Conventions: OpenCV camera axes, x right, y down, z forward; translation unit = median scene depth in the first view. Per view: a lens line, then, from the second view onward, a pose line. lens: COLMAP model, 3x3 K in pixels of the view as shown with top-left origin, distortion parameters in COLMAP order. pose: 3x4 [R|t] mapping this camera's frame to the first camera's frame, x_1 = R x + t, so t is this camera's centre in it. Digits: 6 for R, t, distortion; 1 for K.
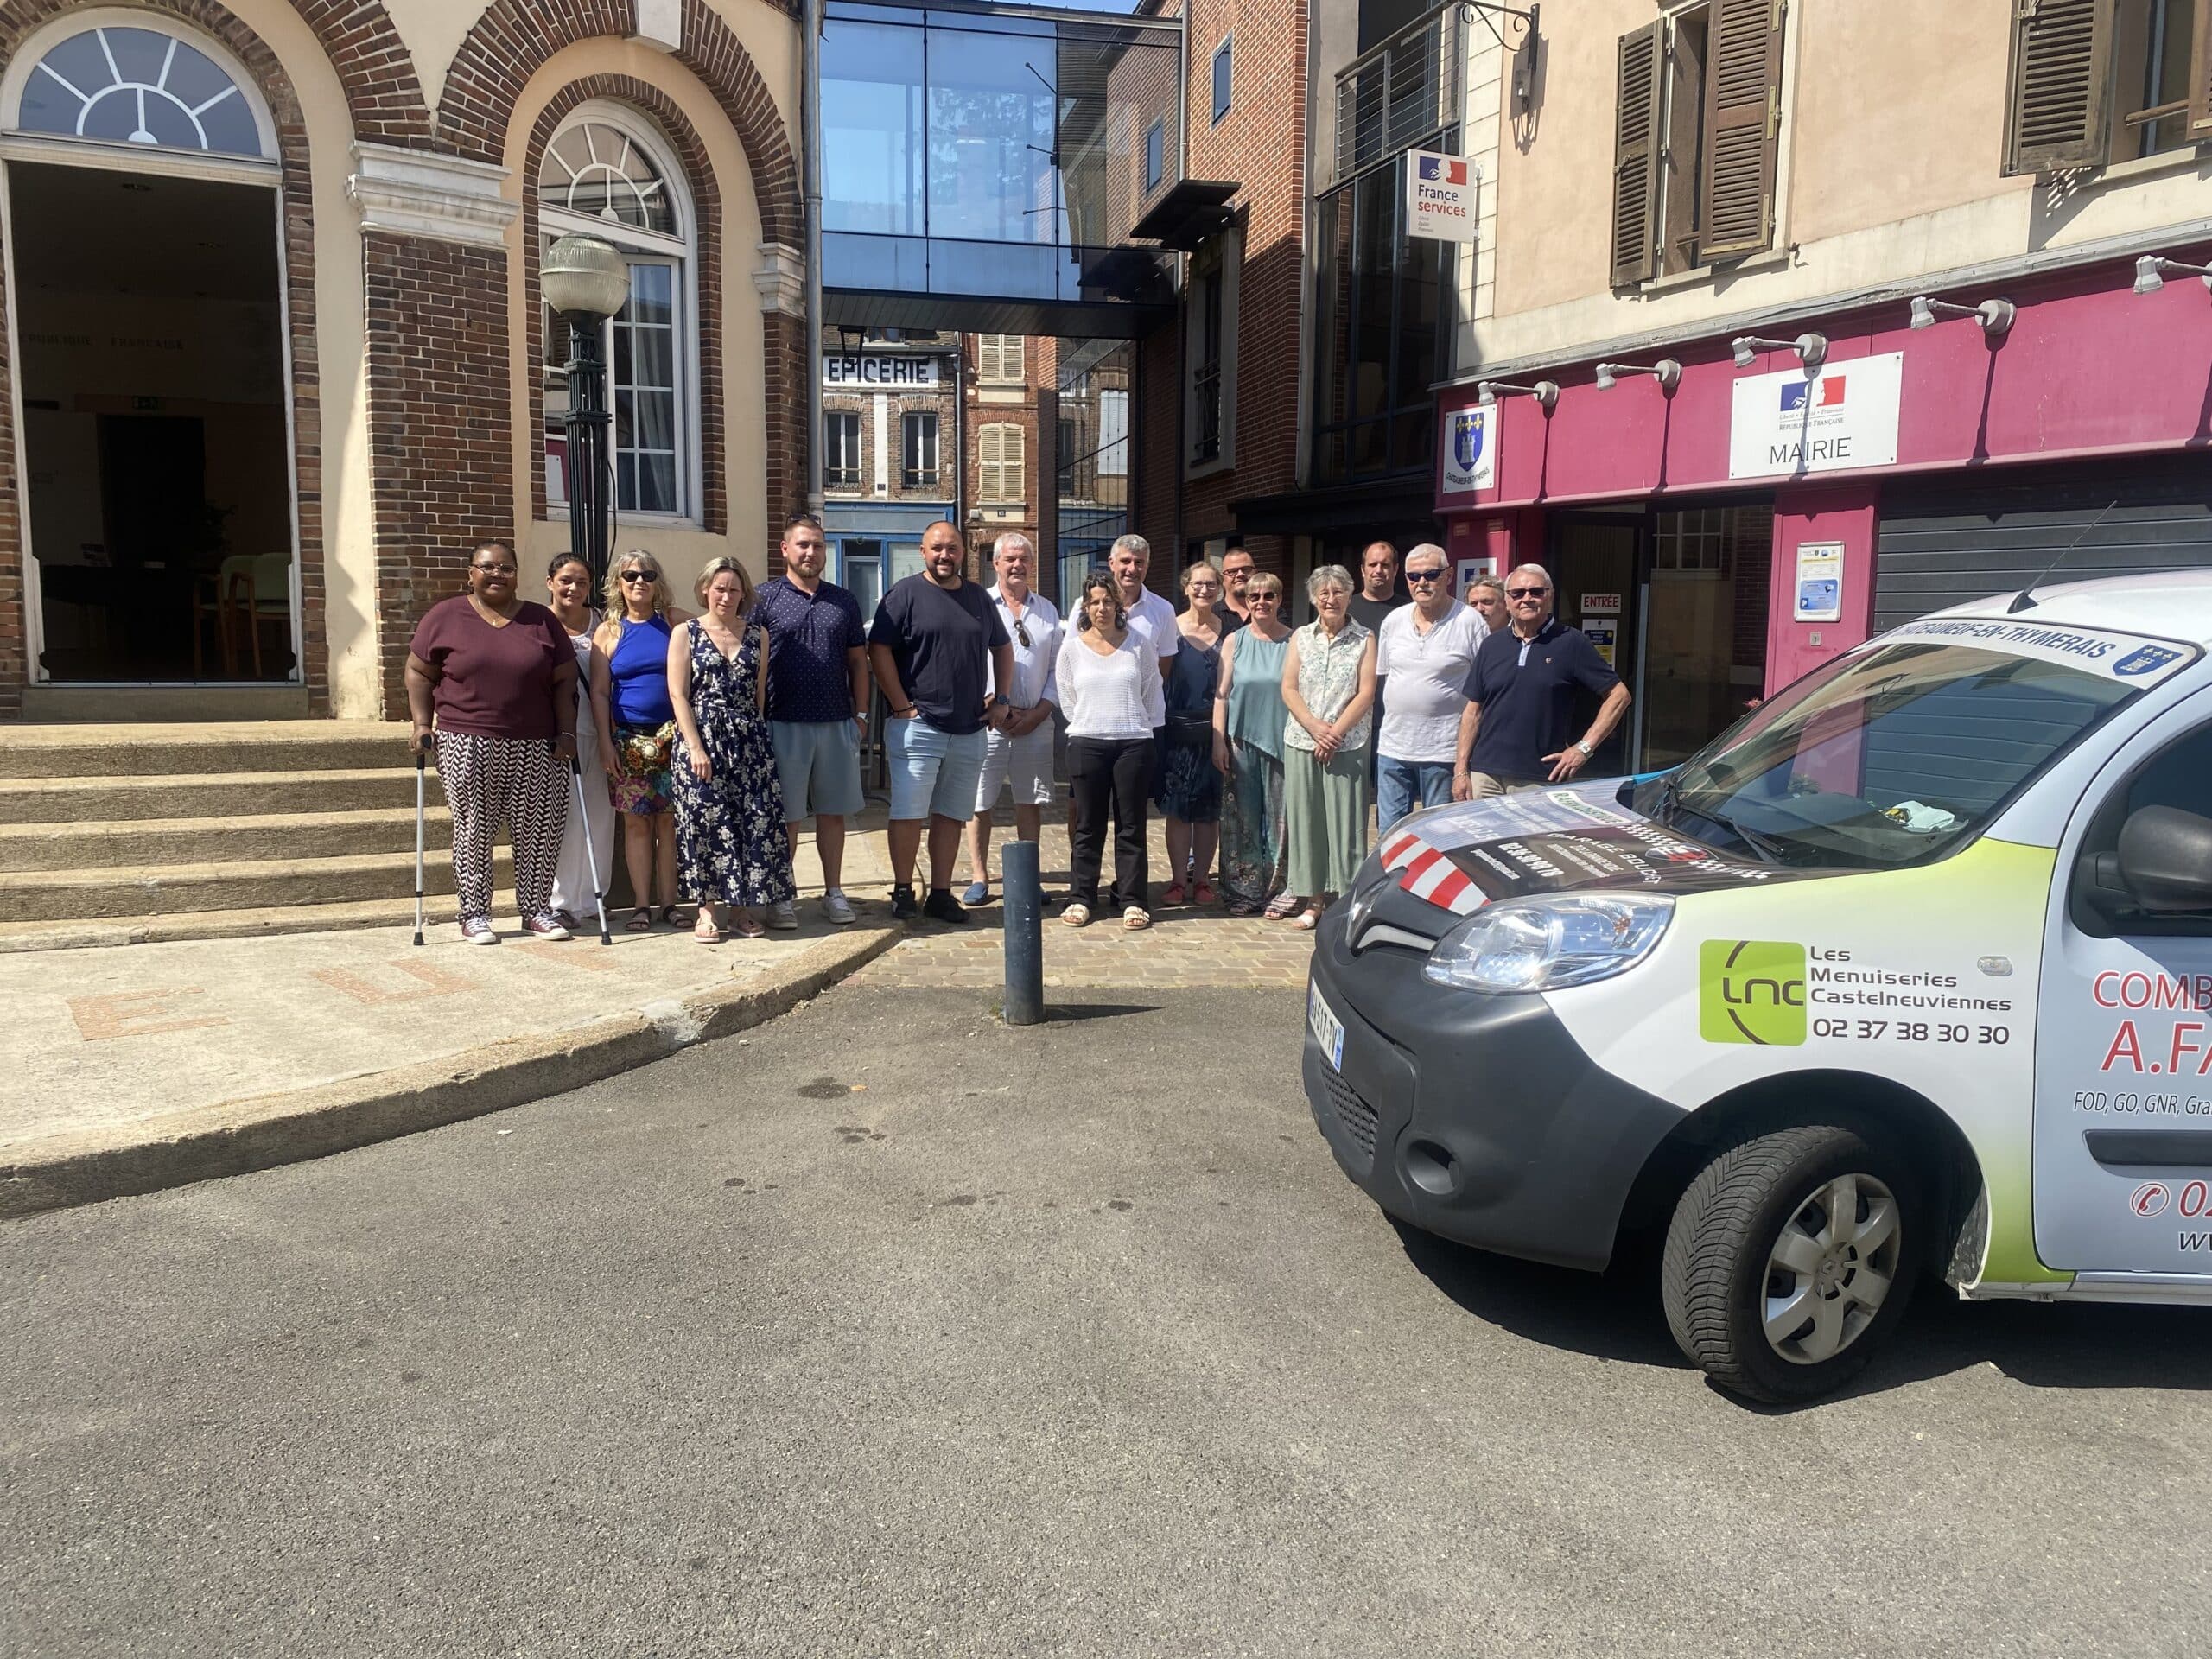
lens RADIAL K [[1672.4, 0, 1106.0], [0, 1672.4, 829.5], [0, 0, 1]] dist [0.028965, -0.022521]
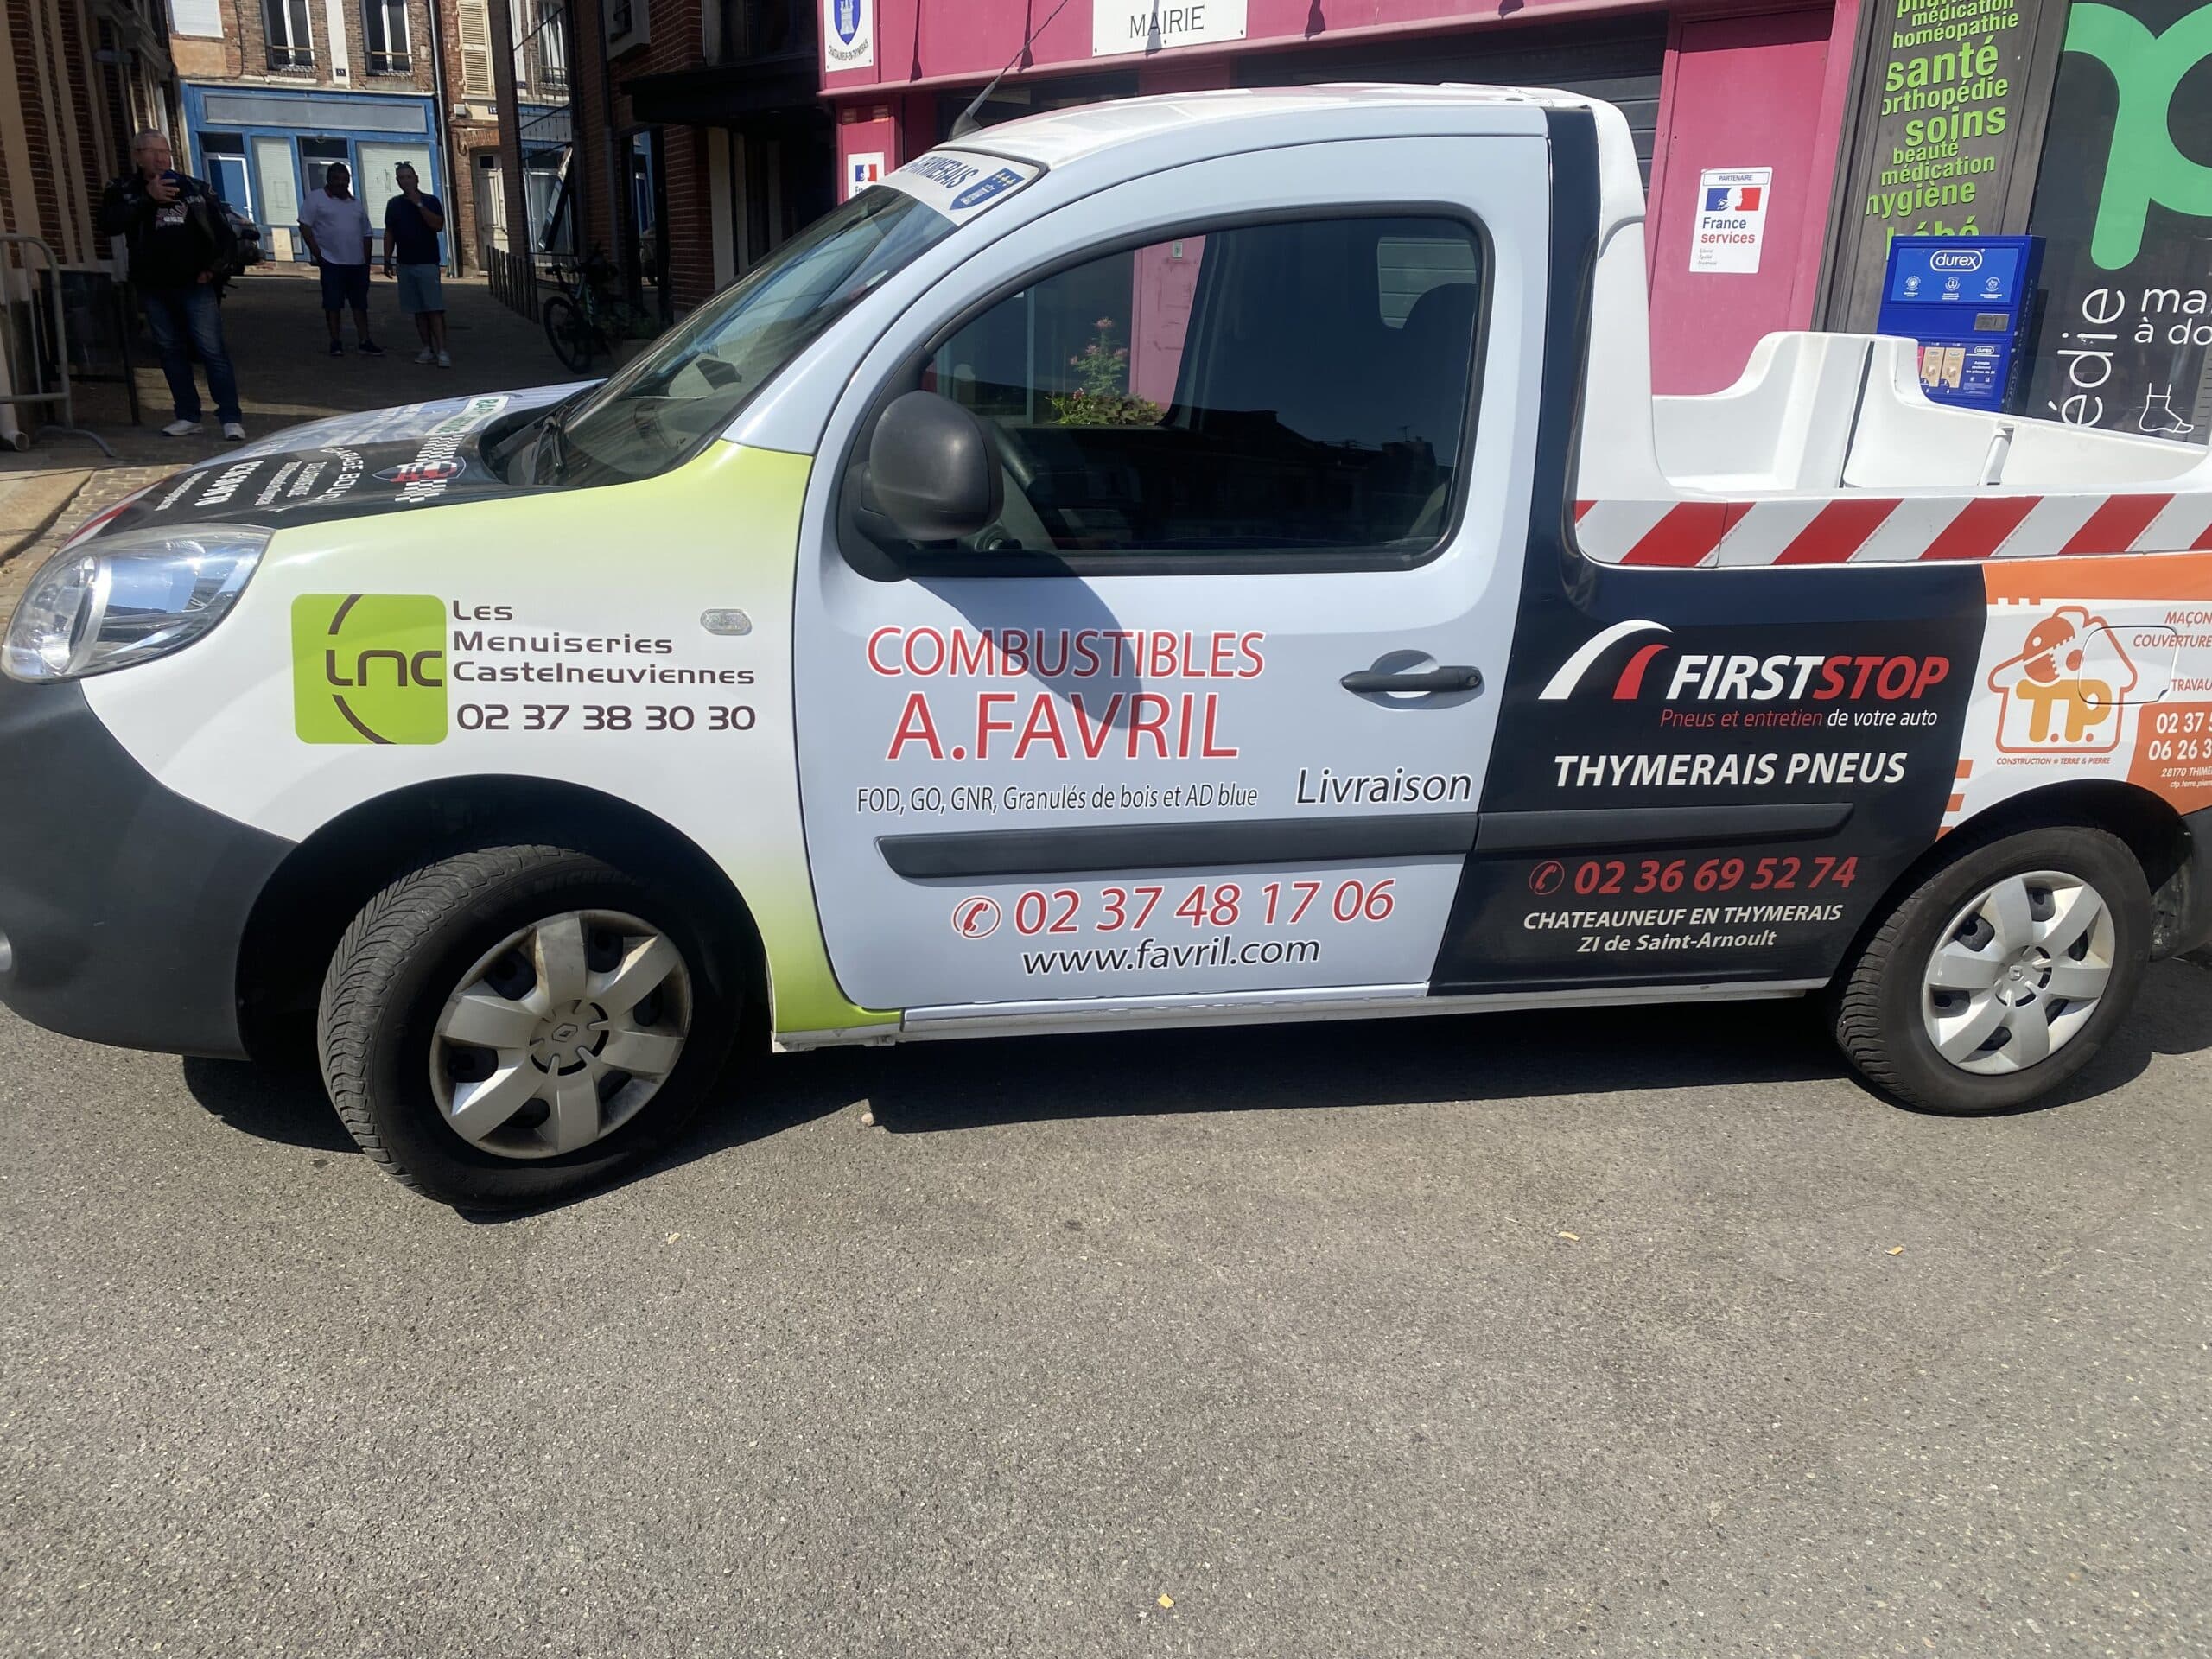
lens RADIAL K [[1672.4, 0, 1106.0], [0, 1672.4, 829.5], [0, 0, 1]] dist [0.028965, -0.022521]
pose [[0.976017, -0.051768, 0.211451, 0.520862], [0.008102, 0.979279, 0.202355, 0.023939], [-0.217545, -0.195789, 0.956212, 0.259662]]
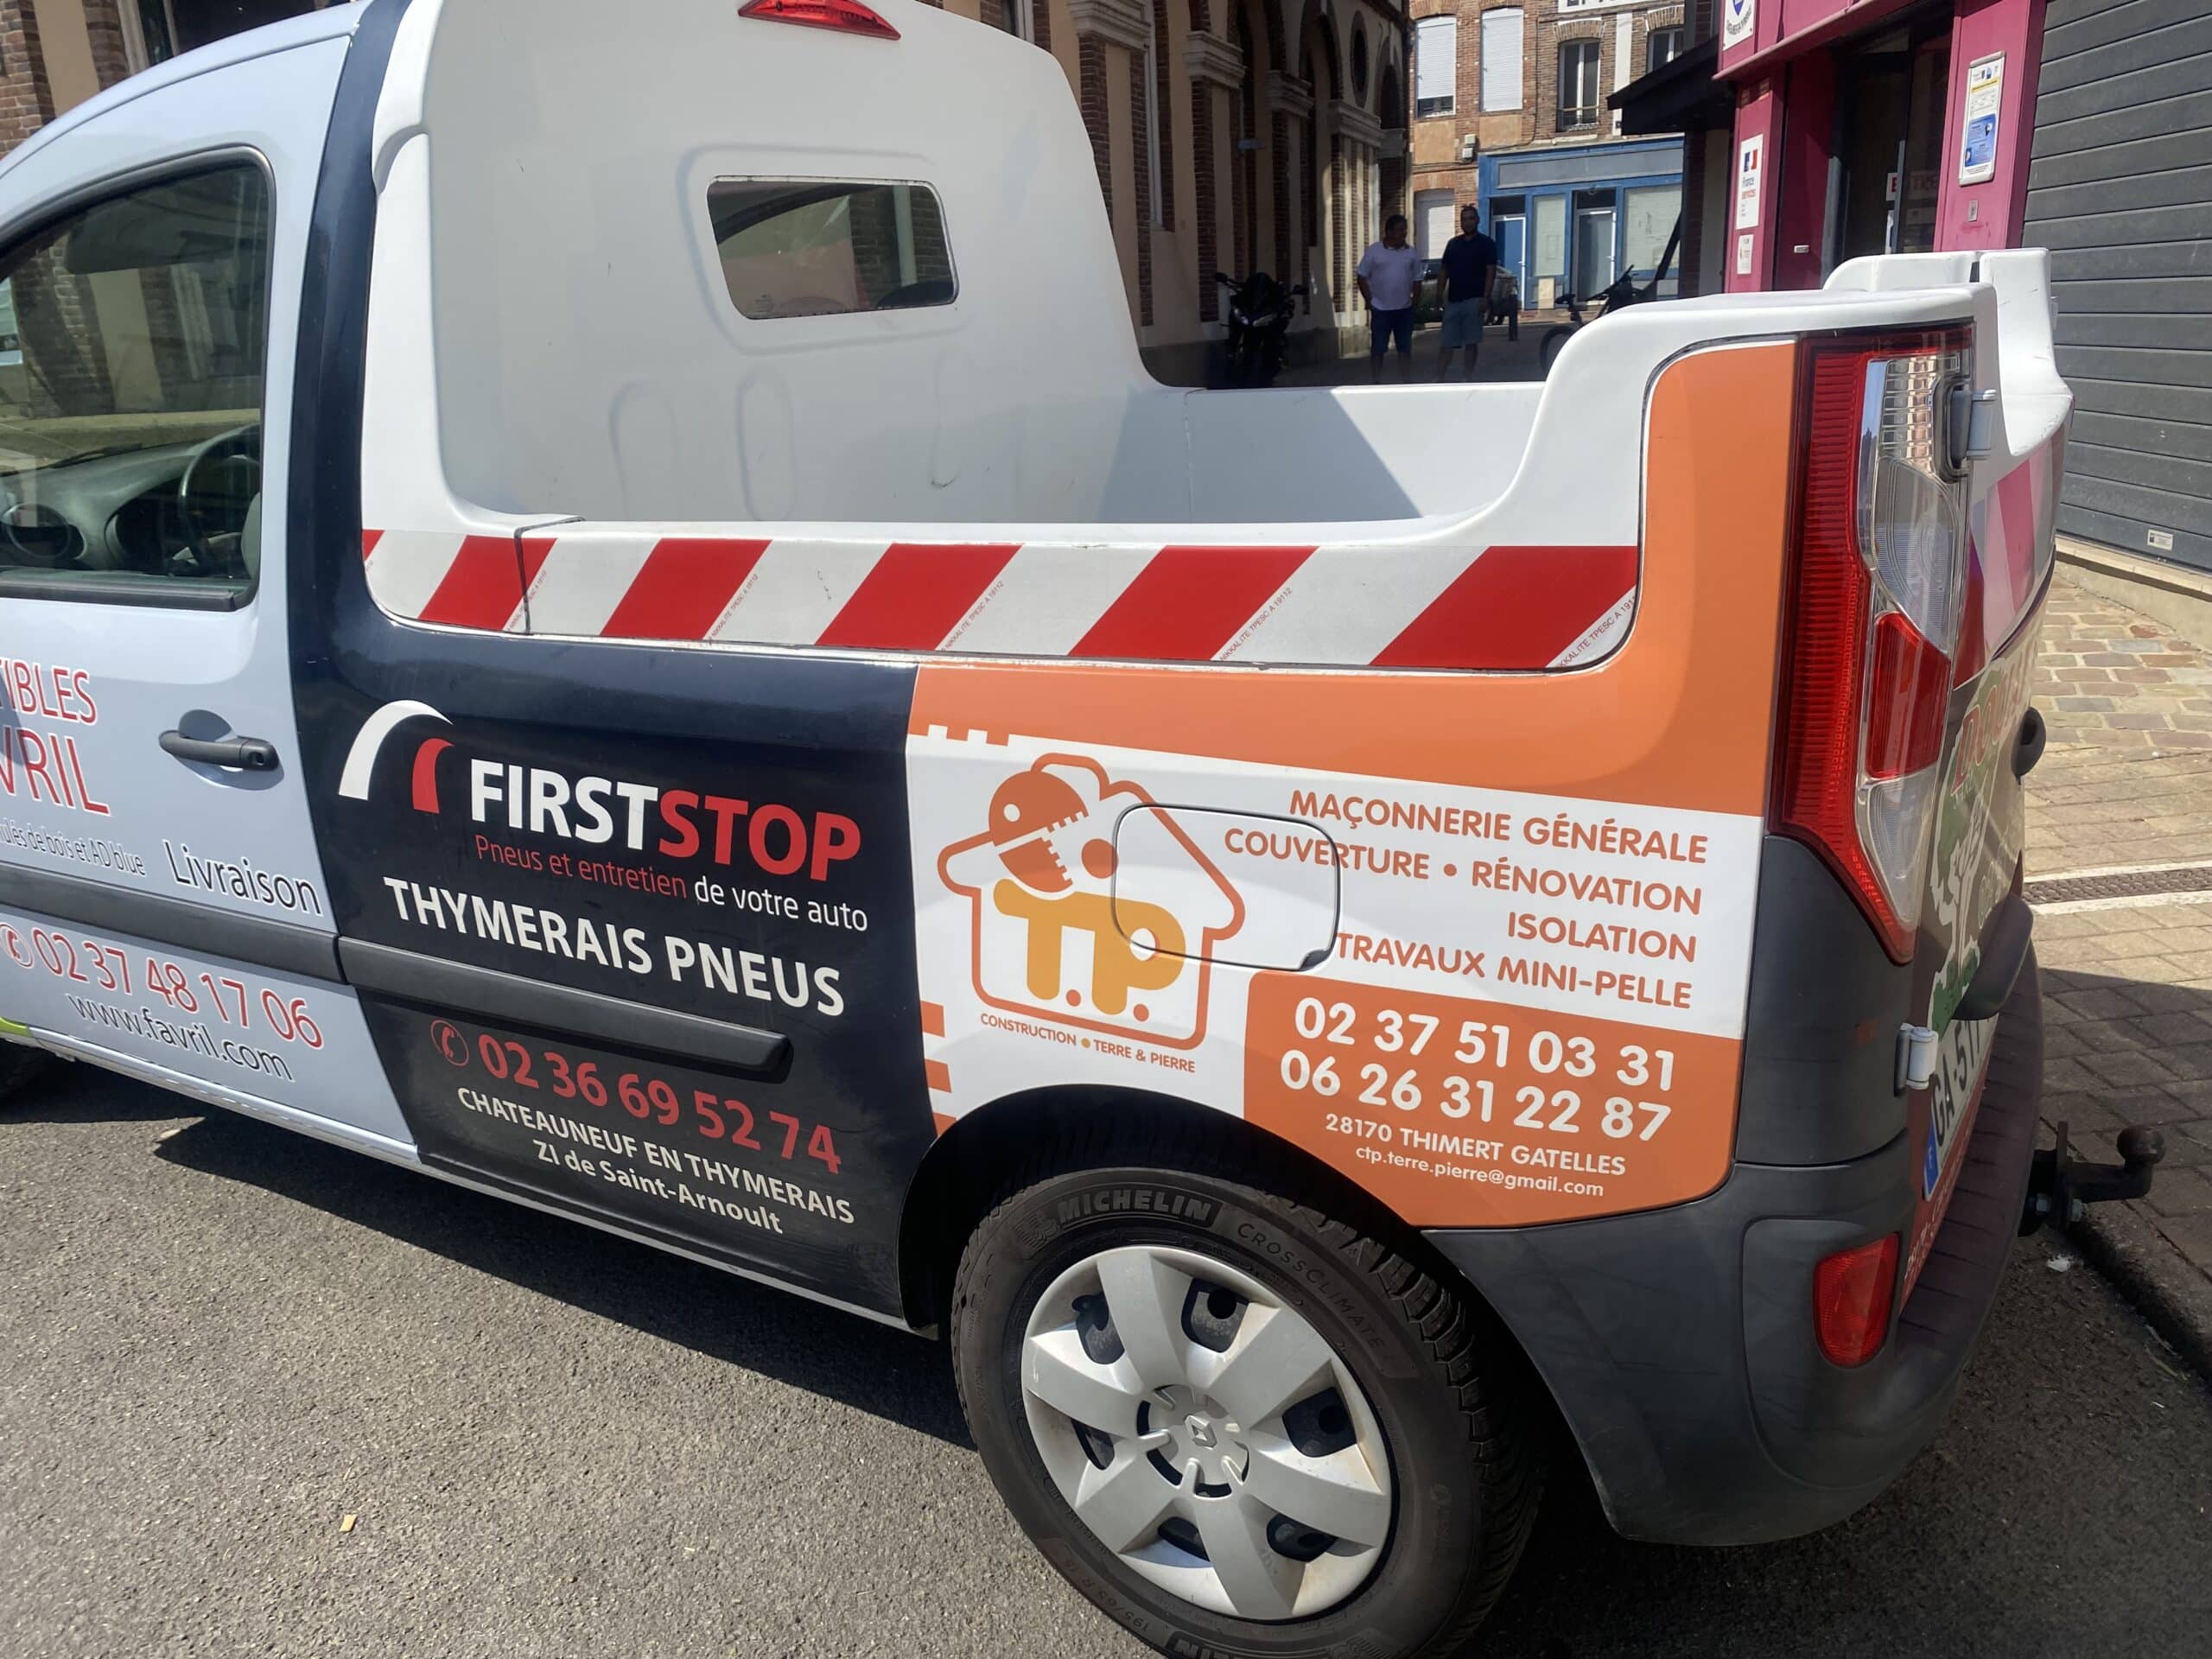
lens RADIAL K [[1658.4, 0, 1150.9], [0, 1658.4, 799.8], [0, 0, 1]] dist [0.072308, -0.067325]
pose [[0.866839, 0.087925, -0.490774, 1.429369], [-0.004858, 0.985771, 0.168025, 0.027155], [0.498565, -0.143266, 0.854932, 0.625606]]
